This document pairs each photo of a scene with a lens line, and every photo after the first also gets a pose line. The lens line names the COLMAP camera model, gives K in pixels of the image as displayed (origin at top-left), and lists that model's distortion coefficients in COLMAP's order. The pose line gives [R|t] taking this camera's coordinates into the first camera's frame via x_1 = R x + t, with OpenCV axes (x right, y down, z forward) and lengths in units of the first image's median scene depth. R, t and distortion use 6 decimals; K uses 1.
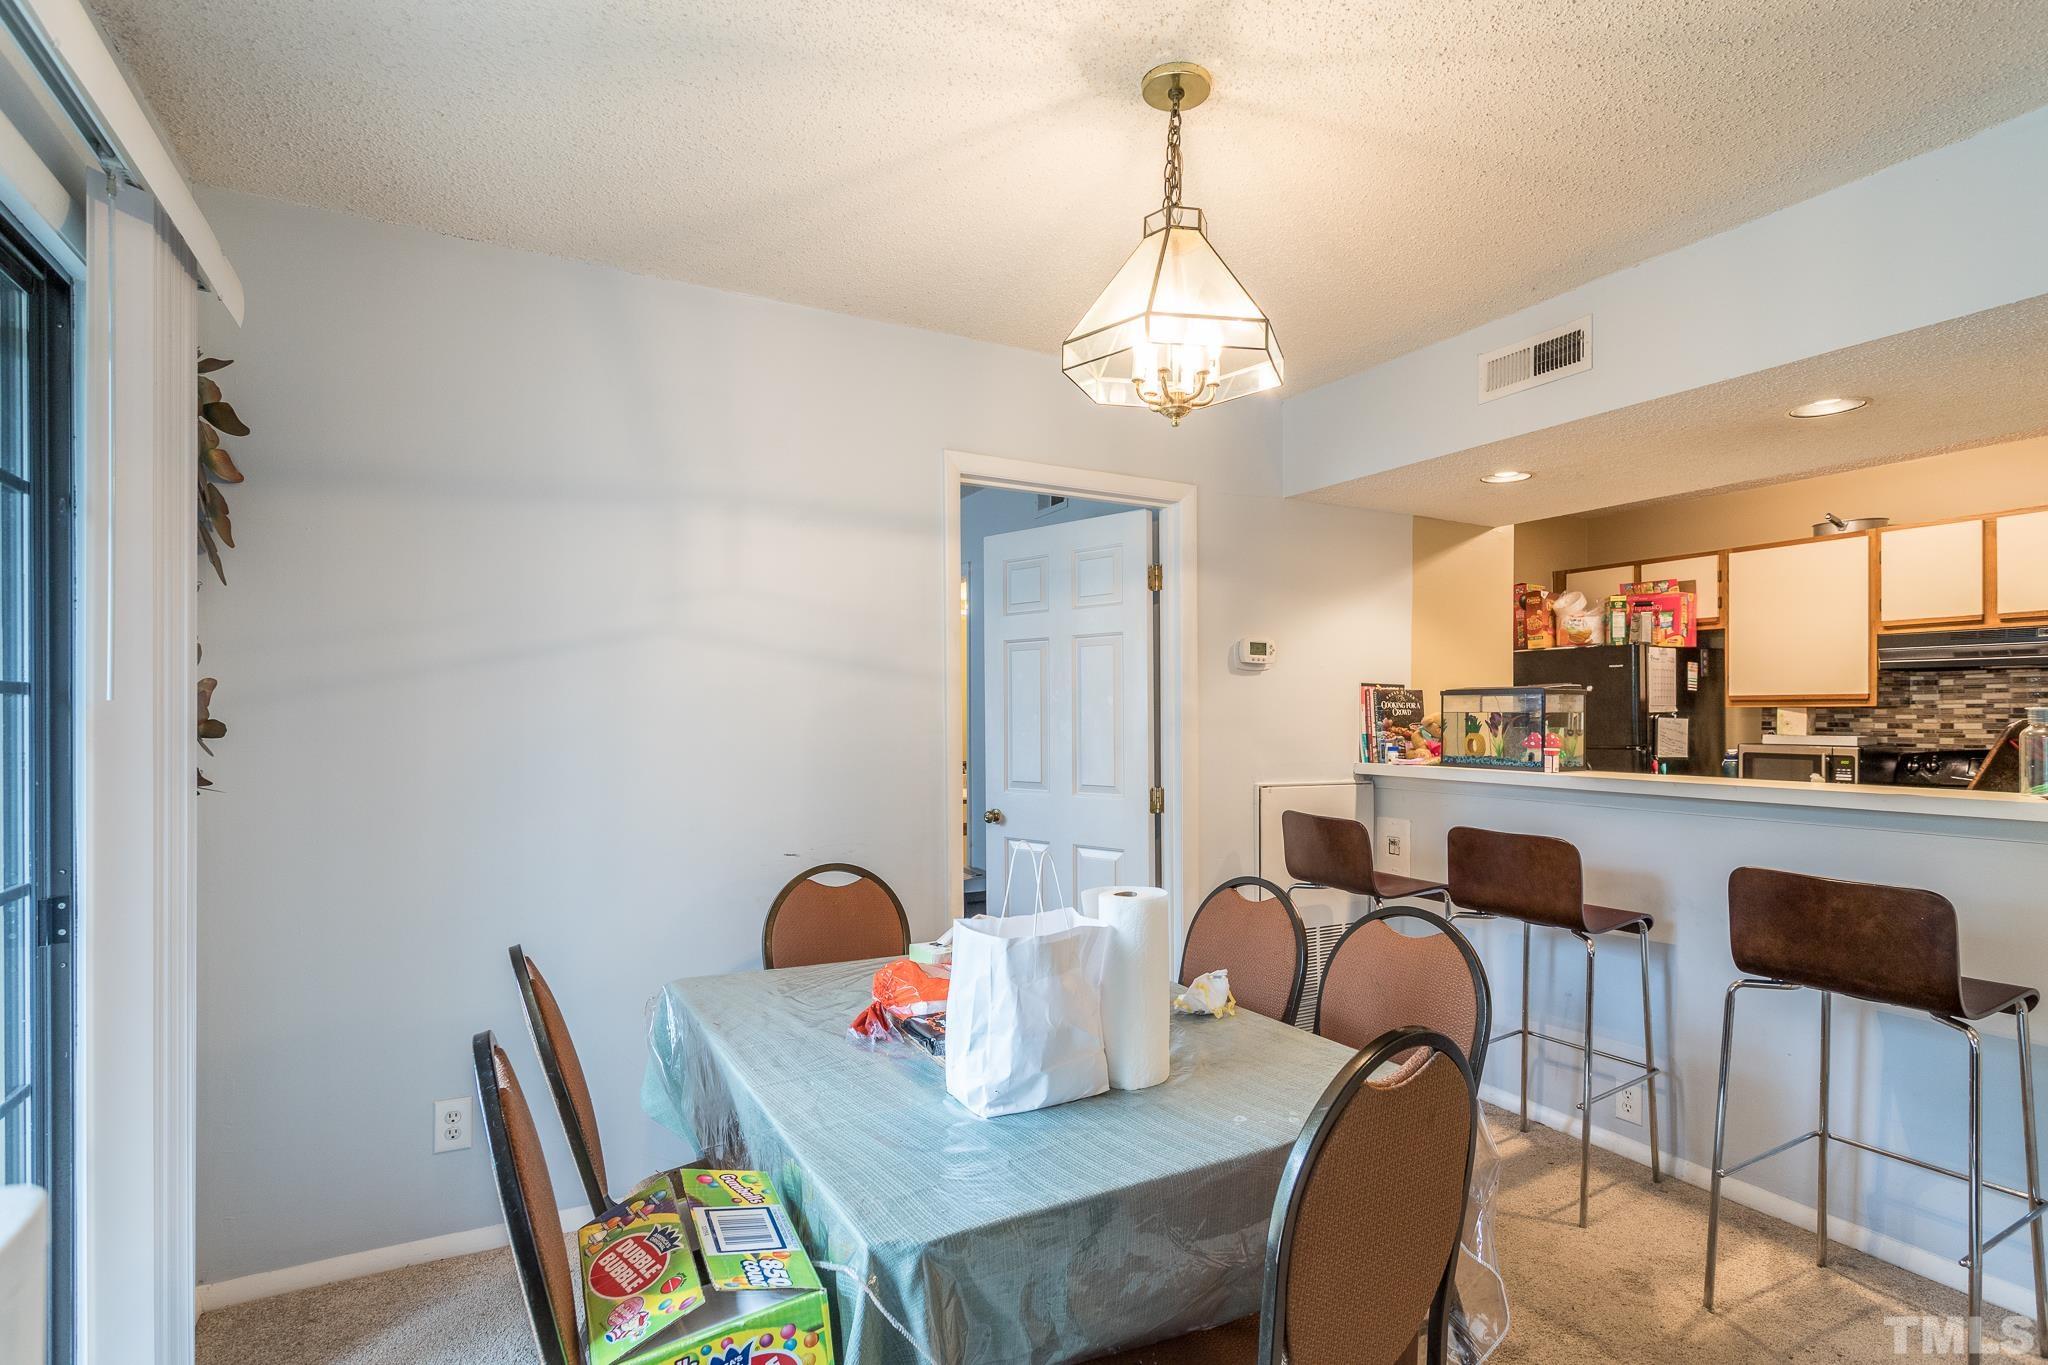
lens RADIAL K [[1041.9, 0, 1075.5], [0, 1041.9, 725.0], [0, 0, 1]] dist [-0.003432, -0.000803]
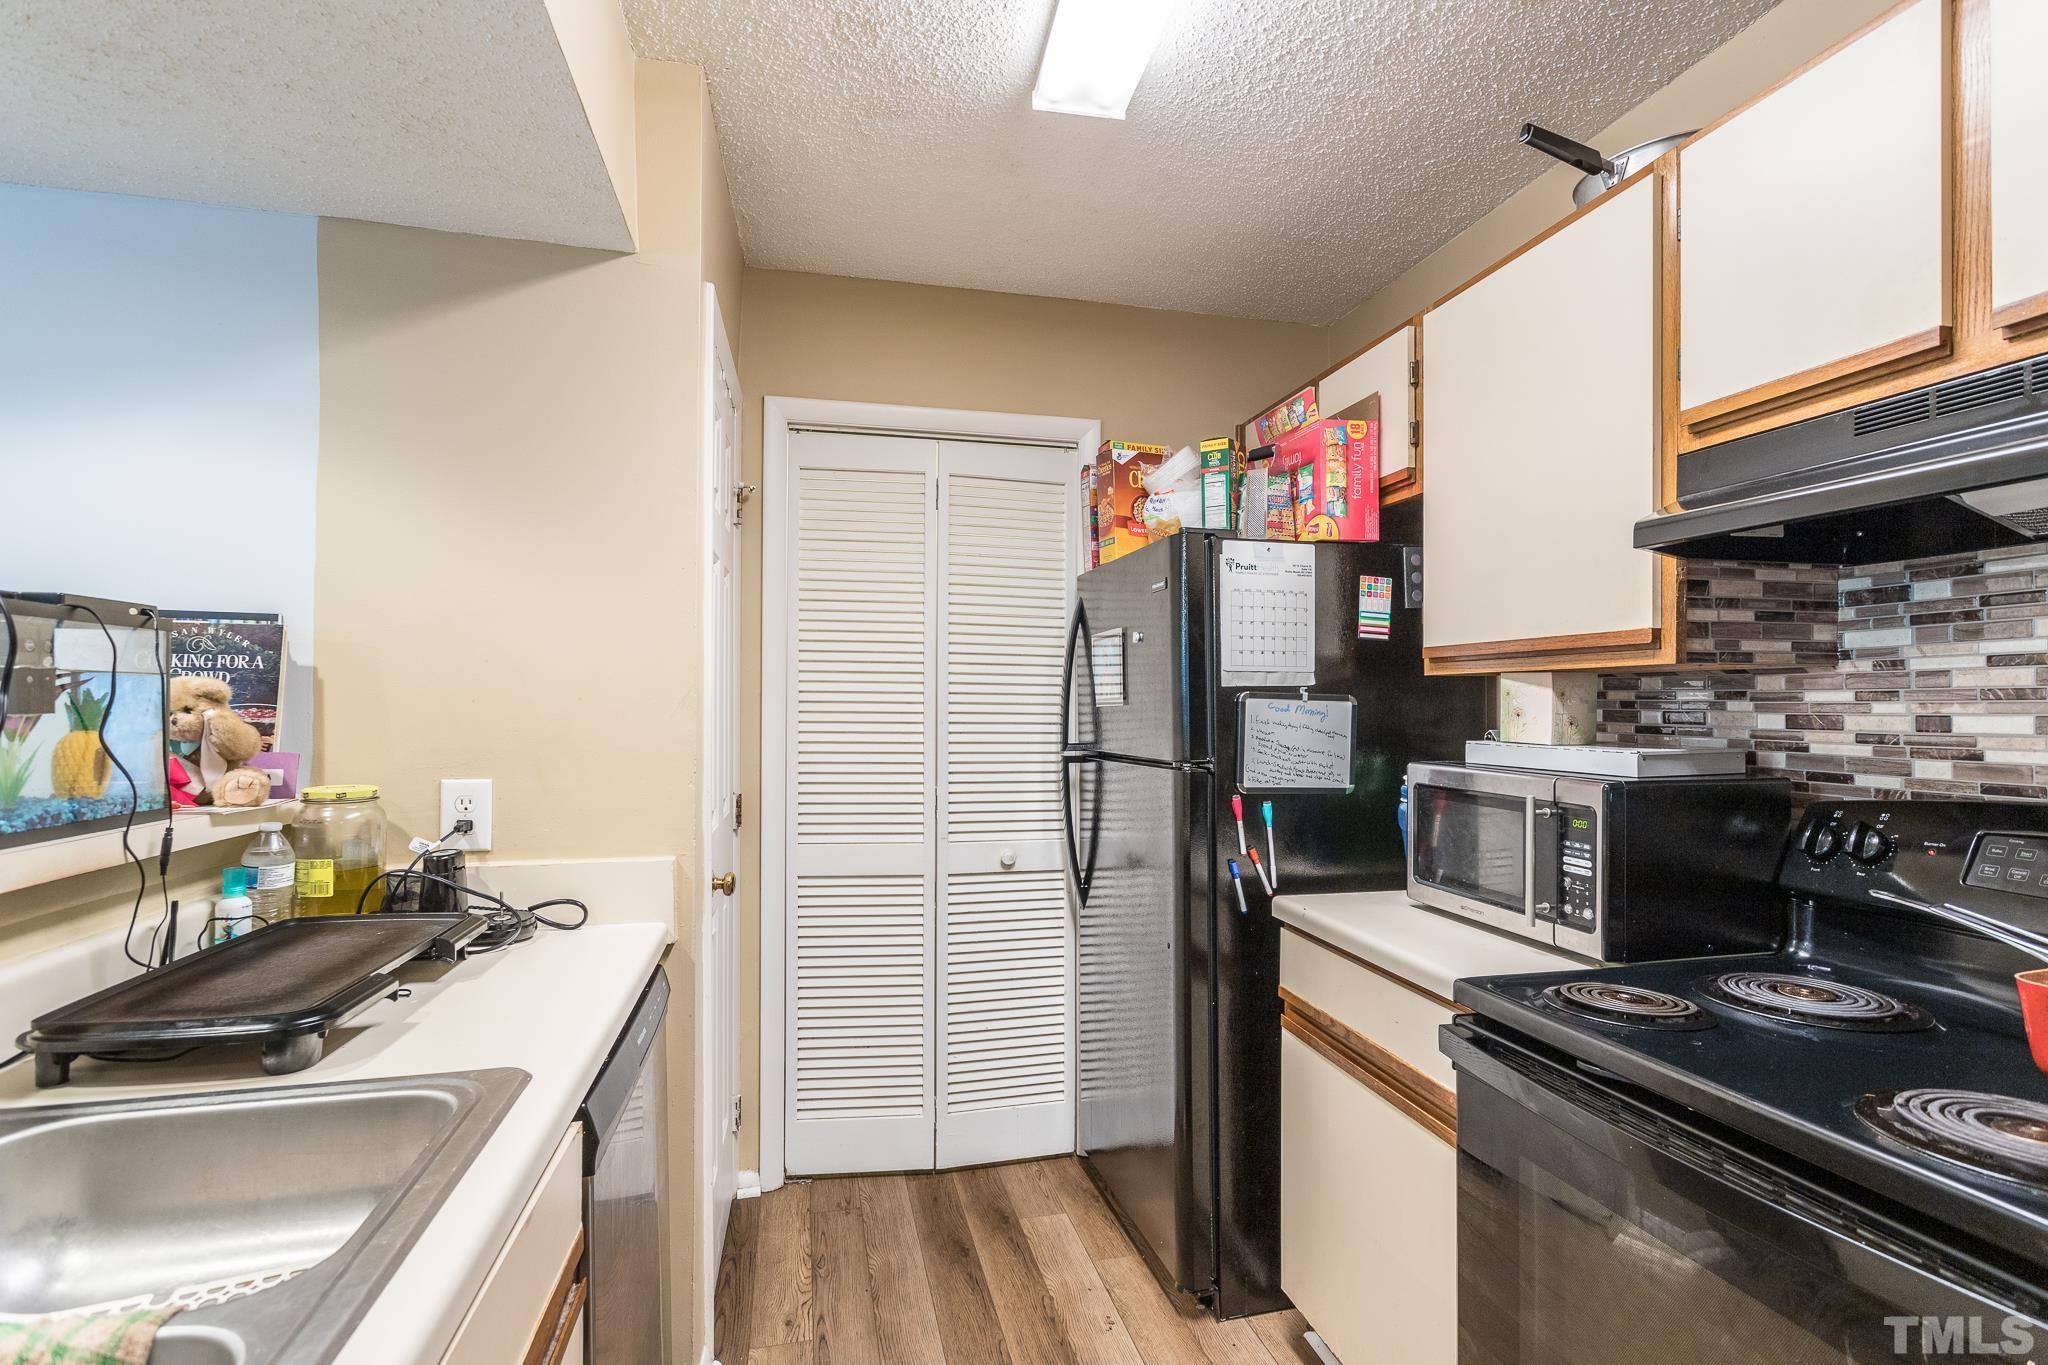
lens RADIAL K [[1015.1, 0, 1047.6], [0, 1015.1, 708.4], [0, 0, 1]] dist [0.000037, -0.000196]
pose [[0.963270, 0.005362, -0.268483, 0.618506], [-0.006585, 0.999972, -0.003655, -0.000892], [0.268455, 0.005289, 0.963278, 0.582267]]
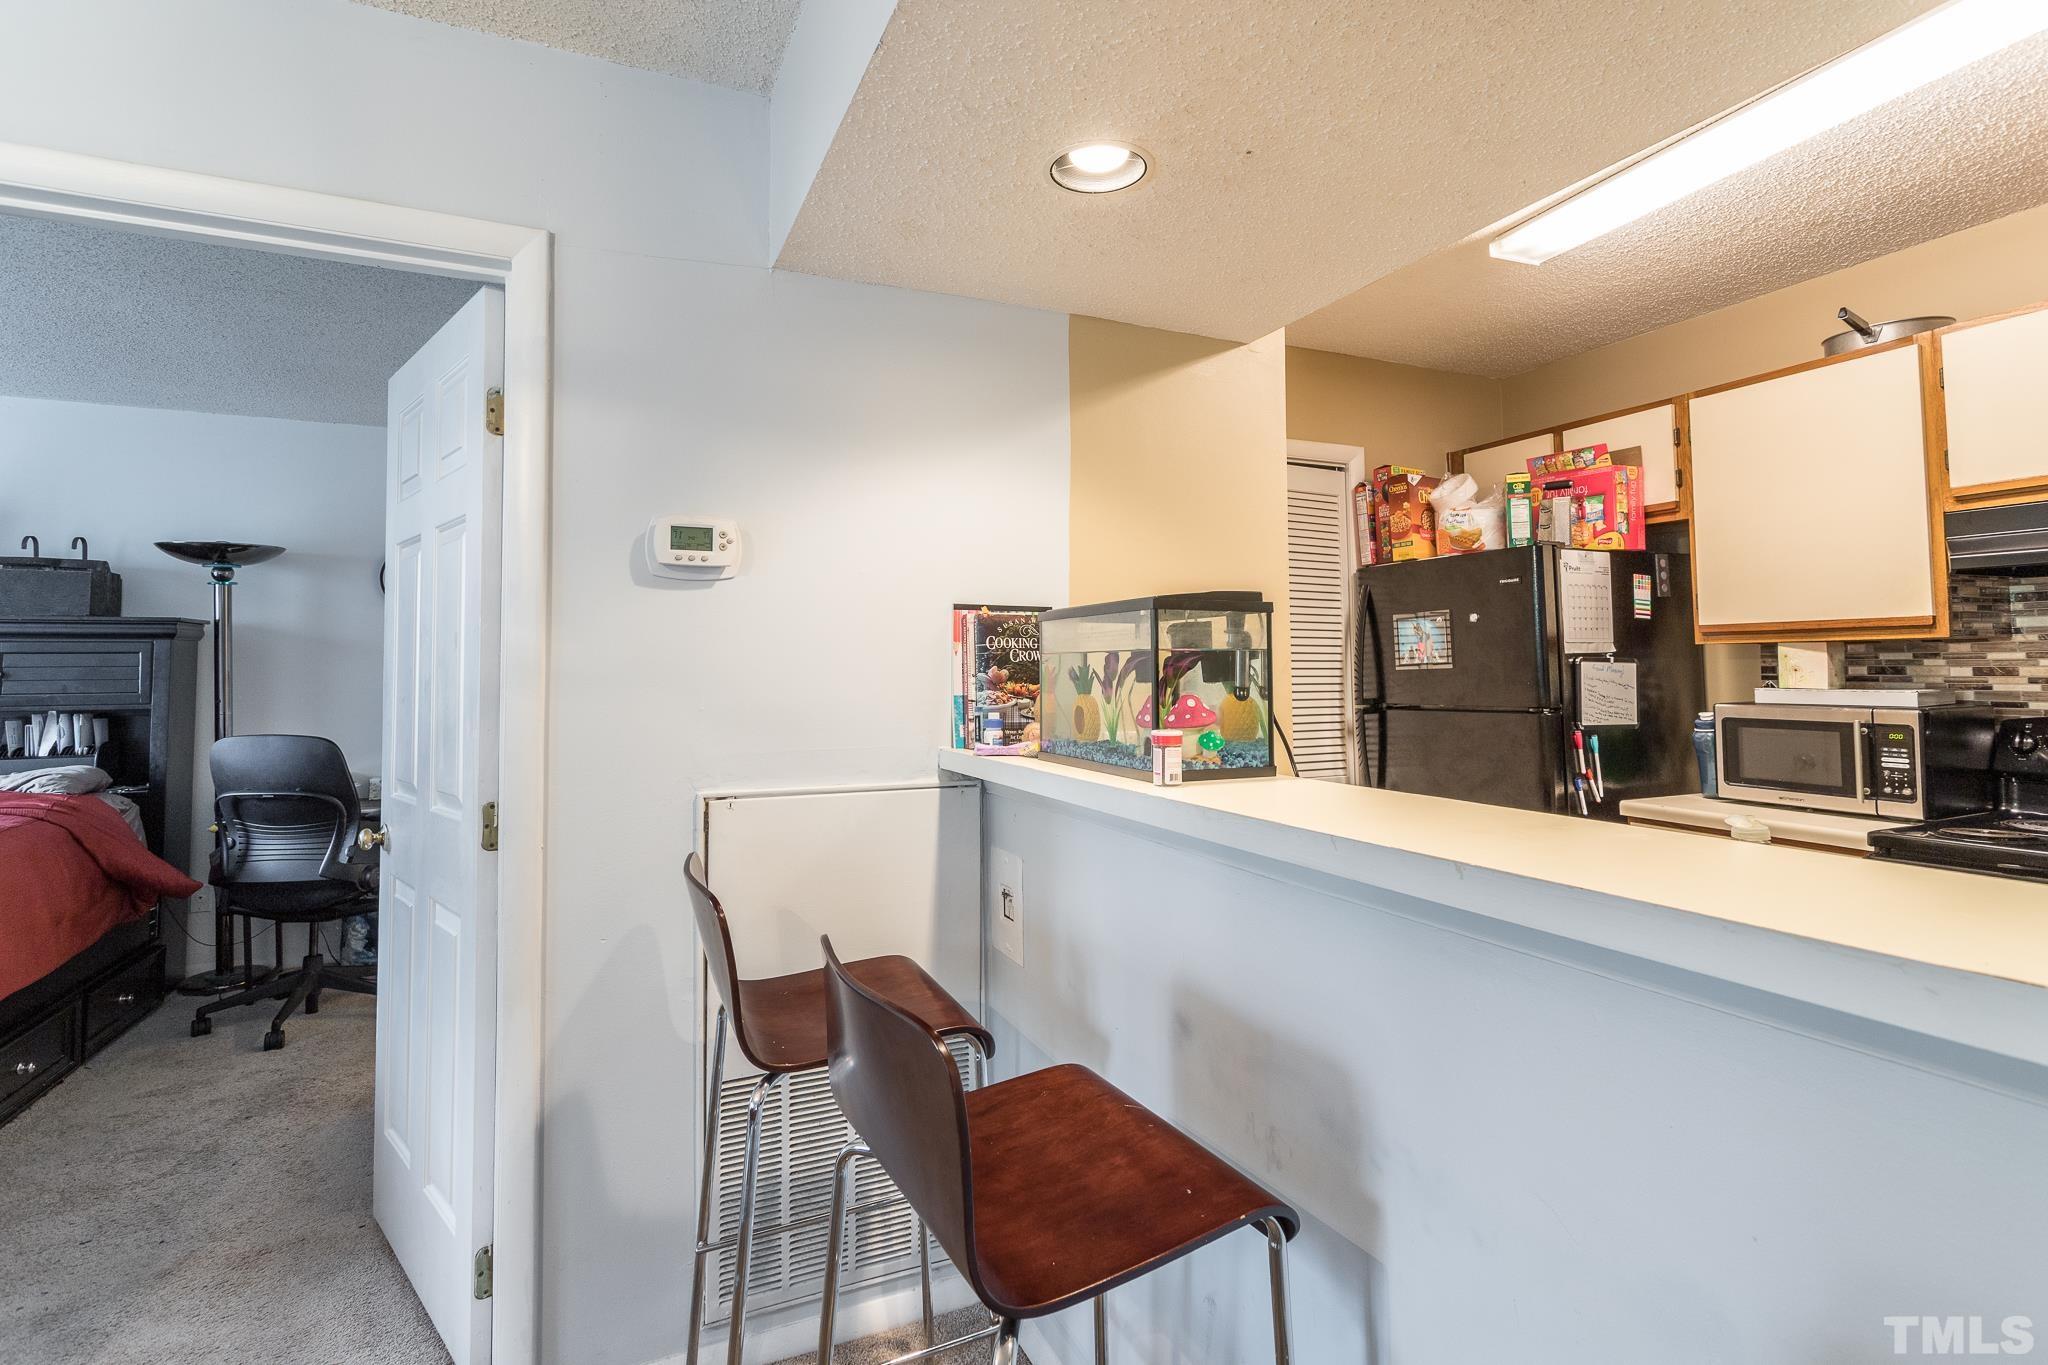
lens RADIAL K [[1017.9, 0, 1055.5], [0, 1017.9, 623.0], [0, 0, 1]] dist [-0.000143, -0.000693]
pose [[0.997072, -0.013198, -0.075326, 0.303803], [0.009114, 0.998482, -0.054314, -0.000154], [0.075929, 0.053468, 0.995679, 0.381698]]
